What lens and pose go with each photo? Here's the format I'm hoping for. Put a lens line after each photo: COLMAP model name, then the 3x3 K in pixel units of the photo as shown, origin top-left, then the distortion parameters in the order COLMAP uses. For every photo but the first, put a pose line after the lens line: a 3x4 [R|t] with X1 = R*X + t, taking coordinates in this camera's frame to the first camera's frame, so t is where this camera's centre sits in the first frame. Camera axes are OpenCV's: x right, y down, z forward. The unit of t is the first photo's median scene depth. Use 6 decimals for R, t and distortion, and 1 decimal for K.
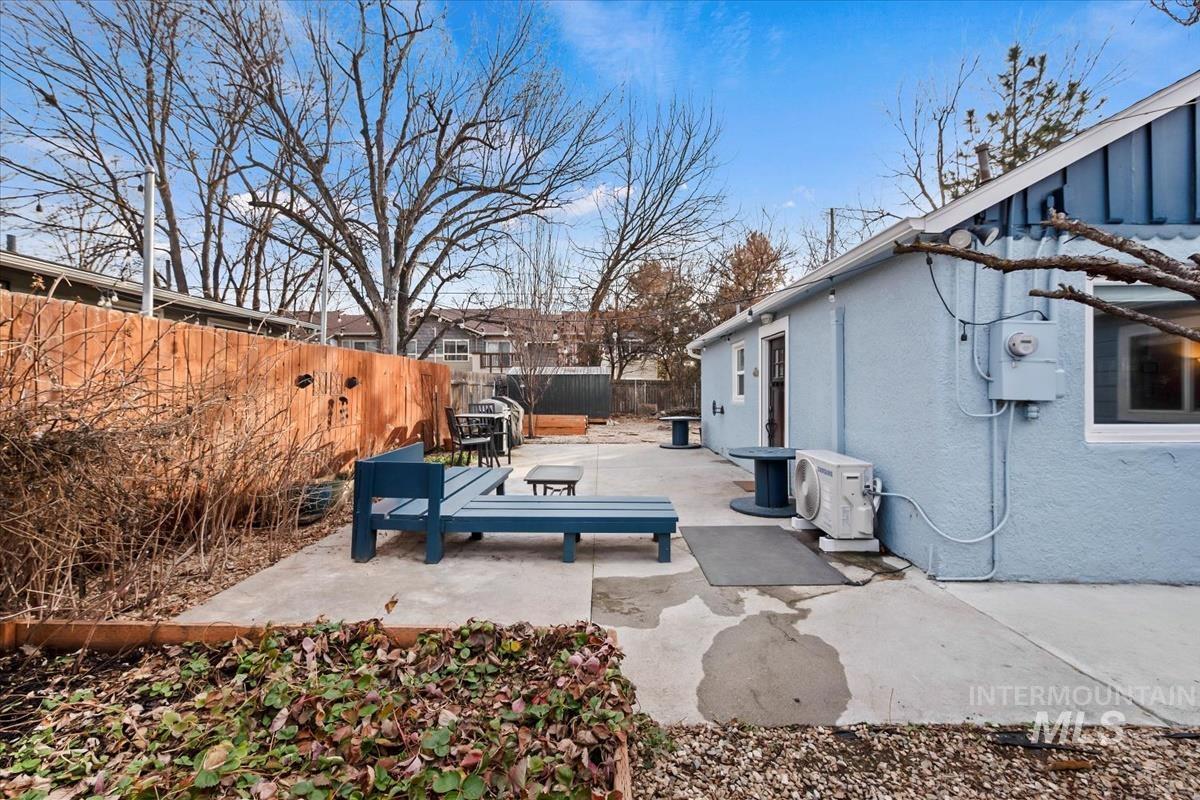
lens RADIAL K [[519.2, 0, 601.3], [0, 519.2, 394.5], [0, 0, 1]] dist [0.010204, -0.000374]
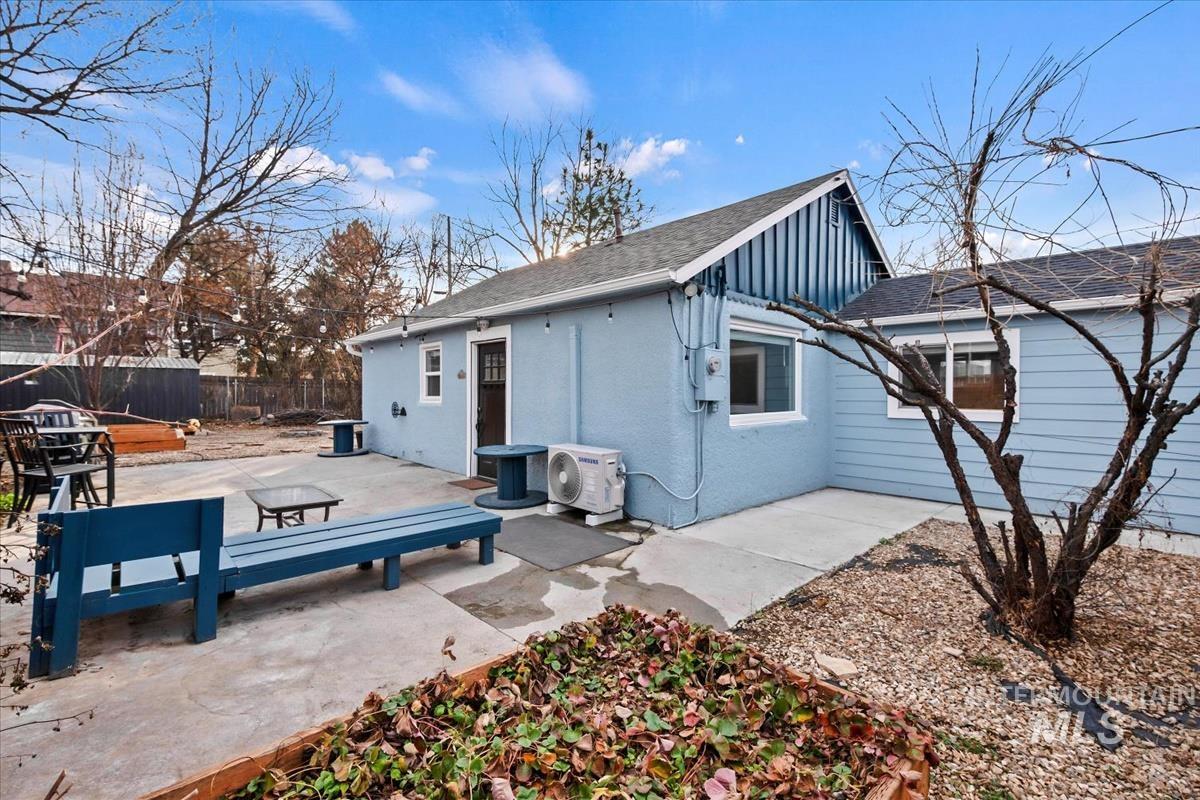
lens RADIAL K [[519.2, 0, 617.5], [0, 519.2, 393.2], [0, 0, 1]] dist [0.010204, -0.000374]
pose [[0.713372, -0.001402, 0.700784, -0.414928], [0.001330, 0.999999, 0.000647, -0.010863], [-0.700785, 0.000470, 0.713373, 0.099392]]
